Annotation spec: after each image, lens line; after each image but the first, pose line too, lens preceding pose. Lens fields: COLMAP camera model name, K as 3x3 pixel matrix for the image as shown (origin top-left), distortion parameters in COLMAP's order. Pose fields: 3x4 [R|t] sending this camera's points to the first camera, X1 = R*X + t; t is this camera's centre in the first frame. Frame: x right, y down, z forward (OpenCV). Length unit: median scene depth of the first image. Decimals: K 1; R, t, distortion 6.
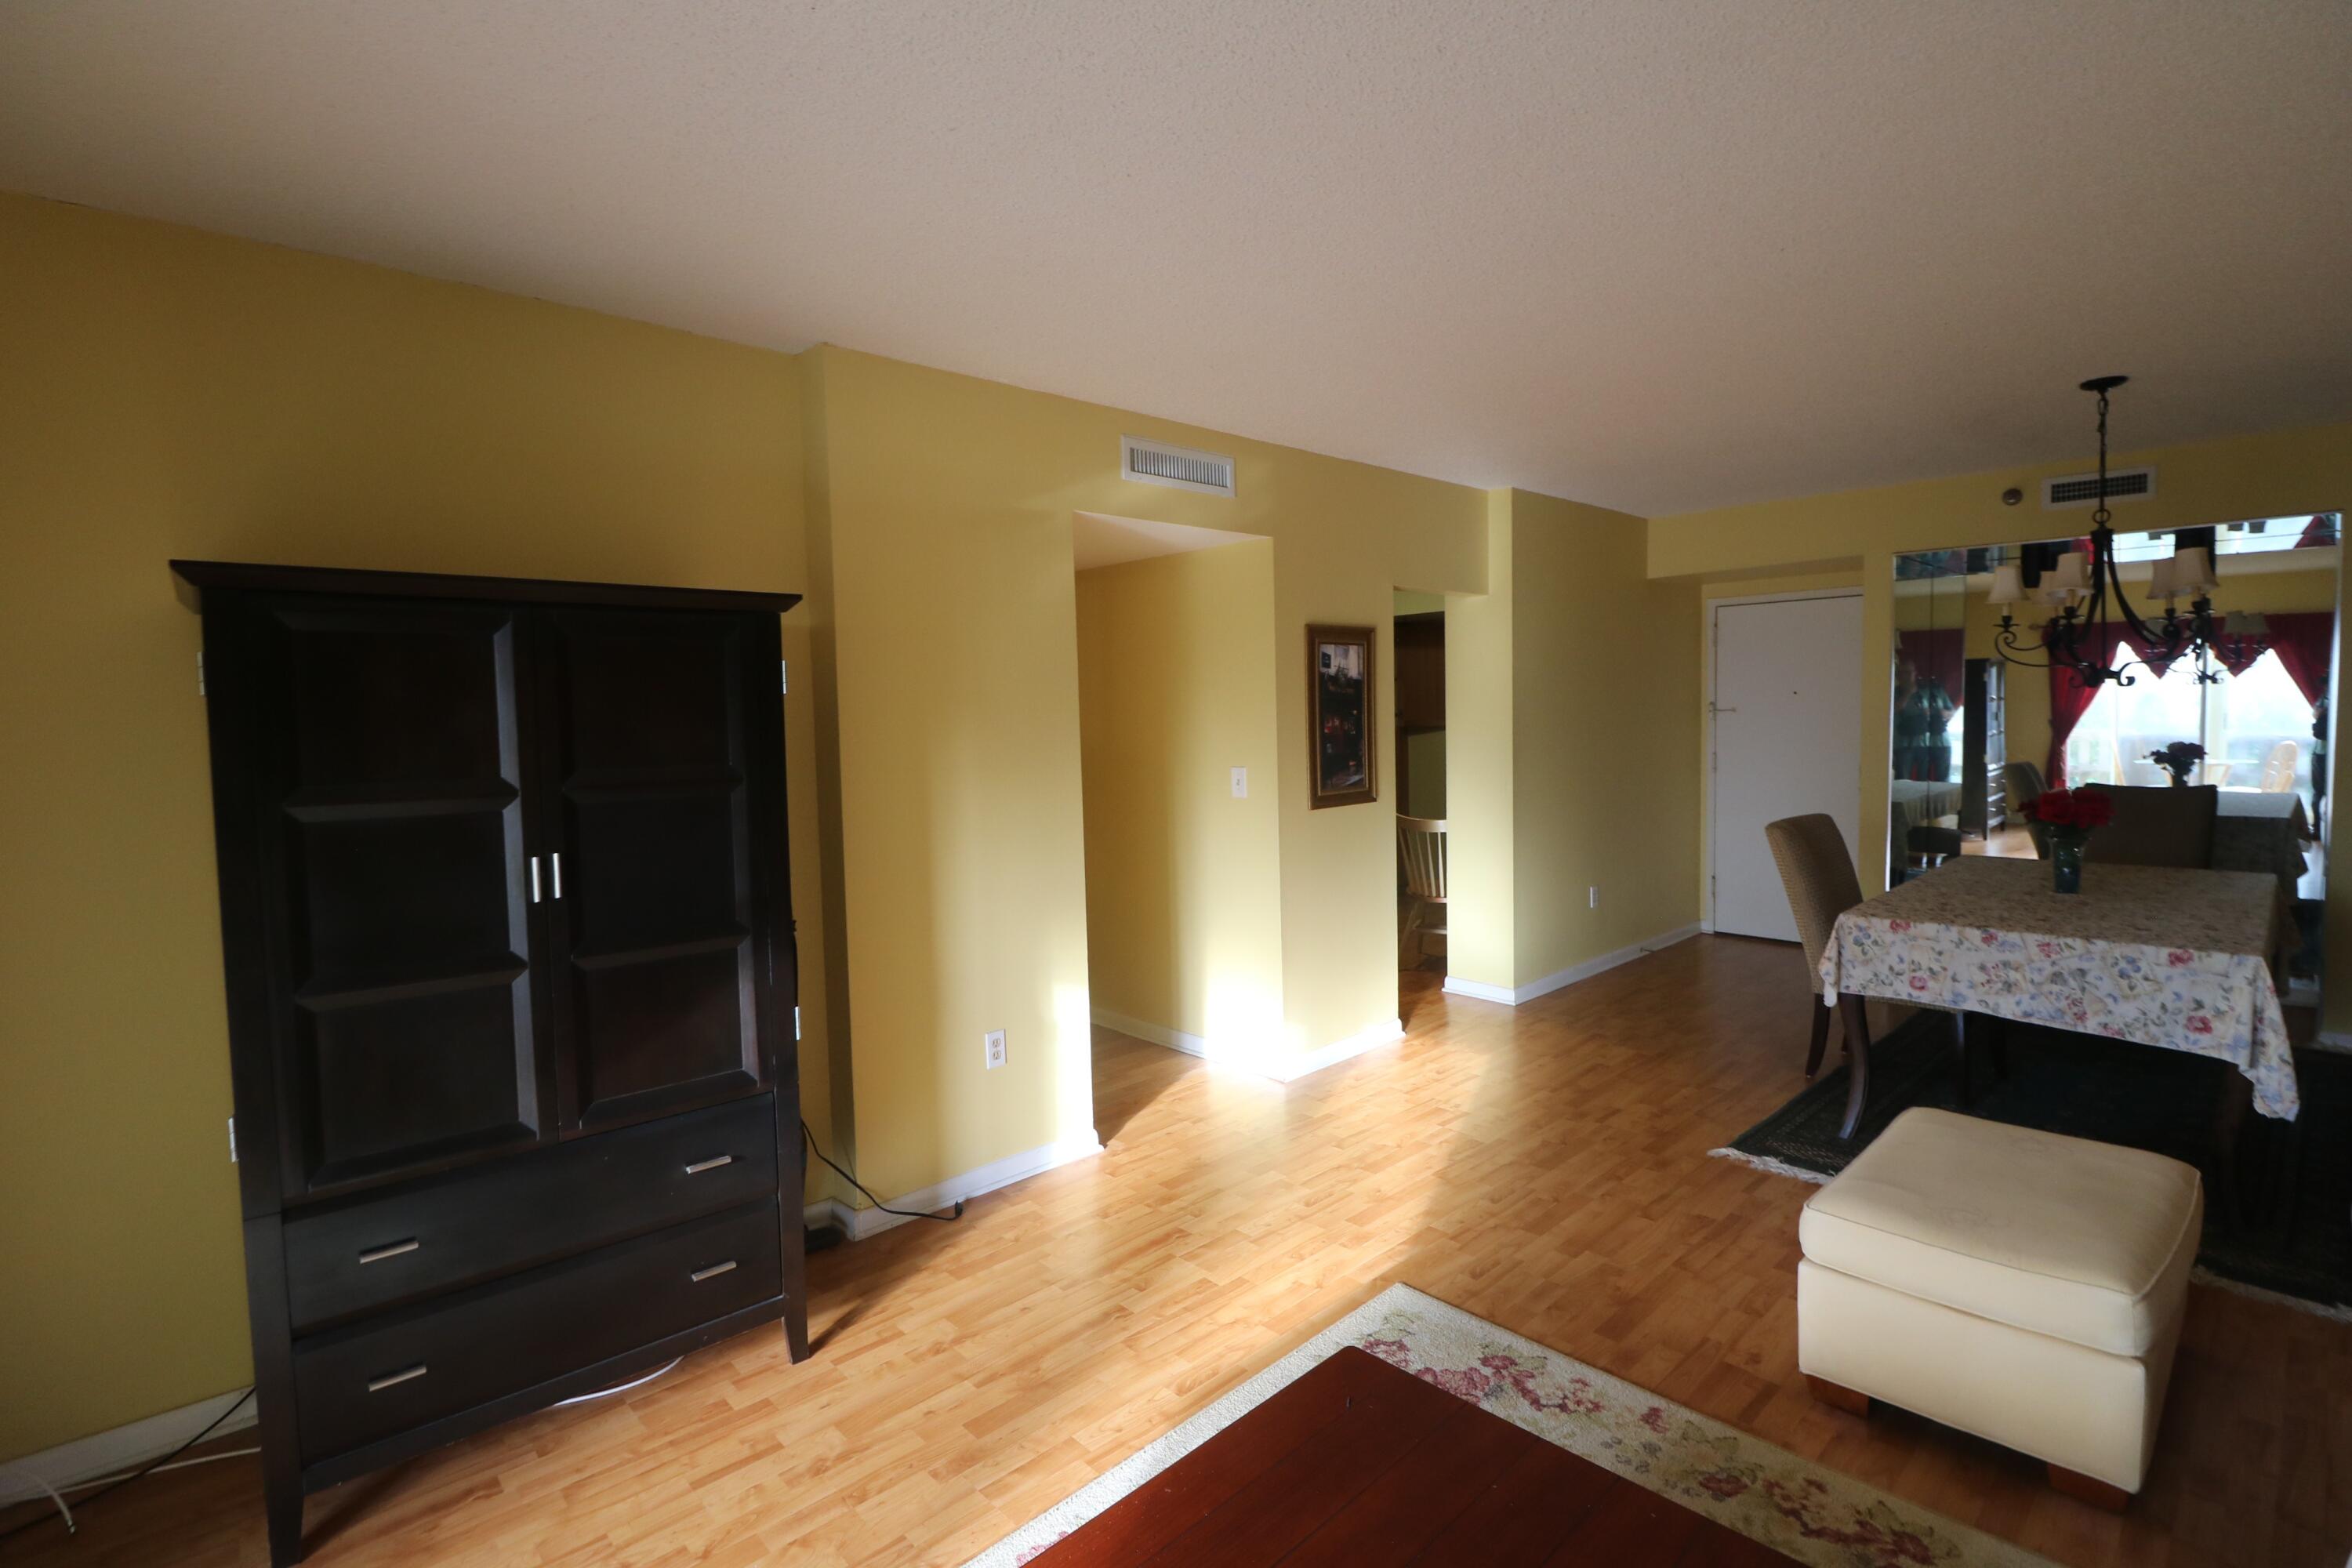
lens RADIAL K [[1119.0, 0, 1168.8], [0, 1119.0, 780.2], [0, 0, 1]] dist [0.002274, -0.009860]
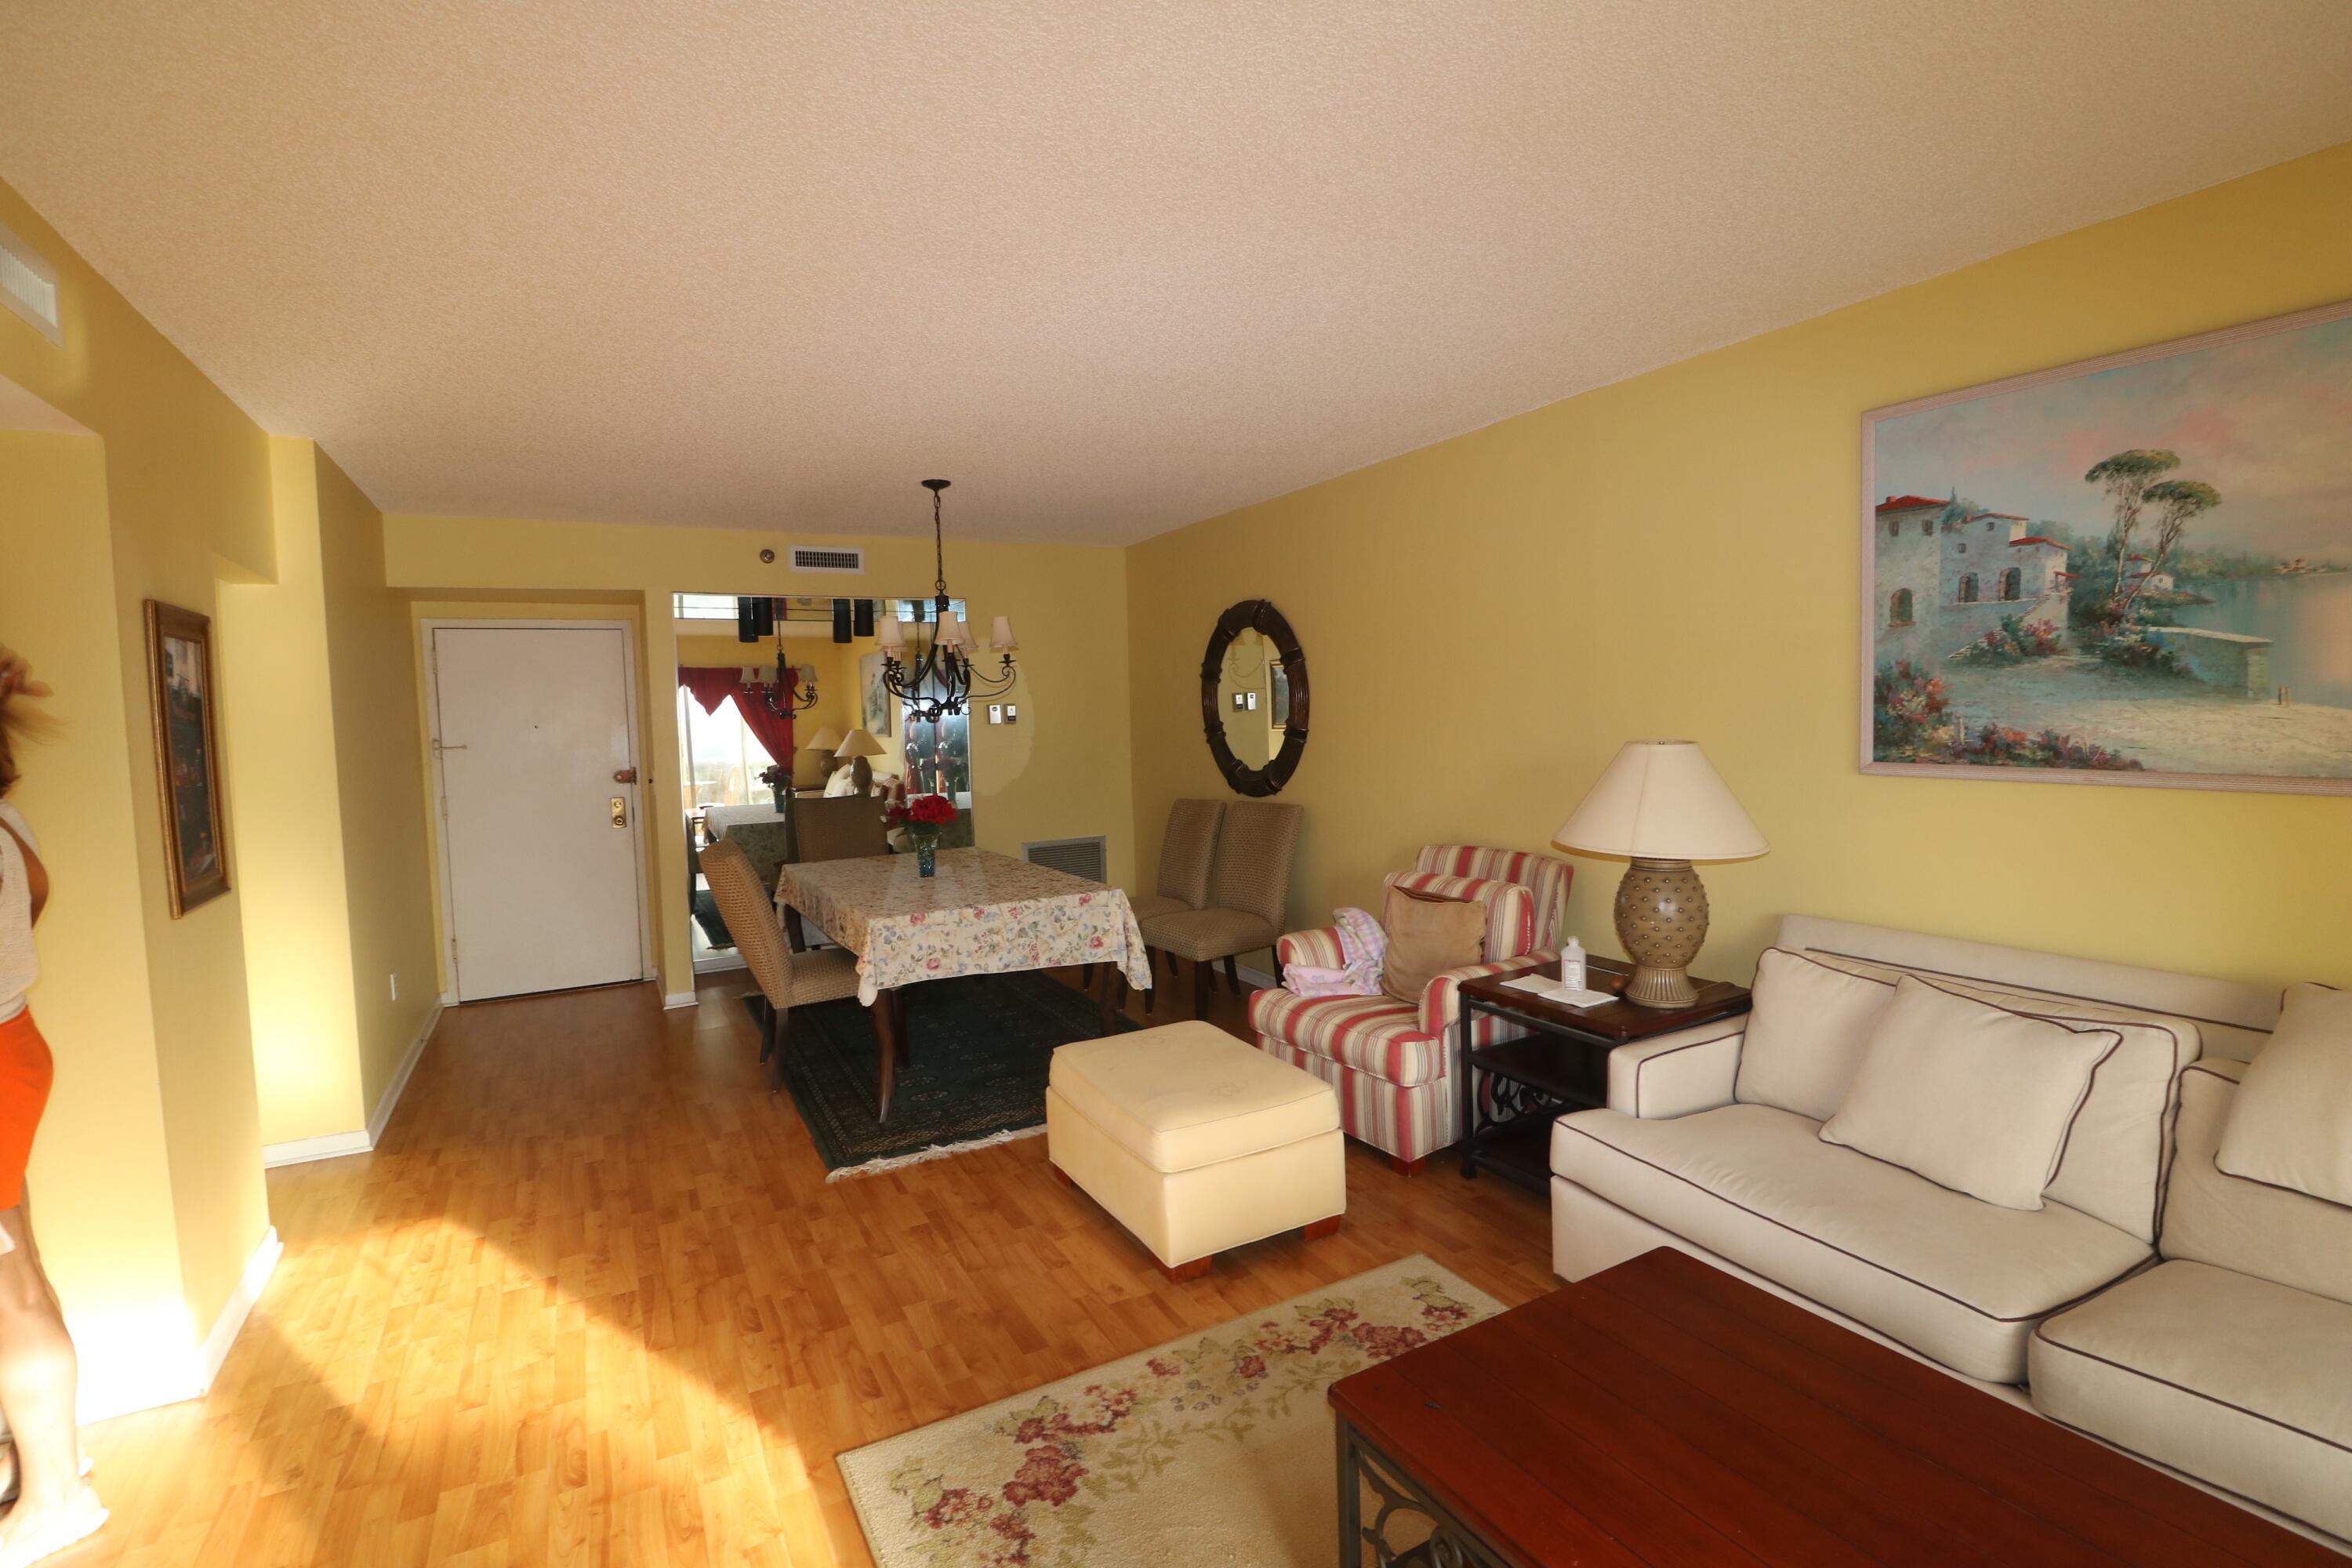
lens RADIAL K [[1119.0, 0, 1168.8], [0, 1119.0, 780.2], [0, 0, 1]] dist [0.002274, -0.009860]
pose [[0.233262, -0.046128, 0.971319, -0.428337], [0.087617, 0.995808, 0.026250, -0.021164], [-0.968459, 0.078981, 0.236326, 0.491238]]
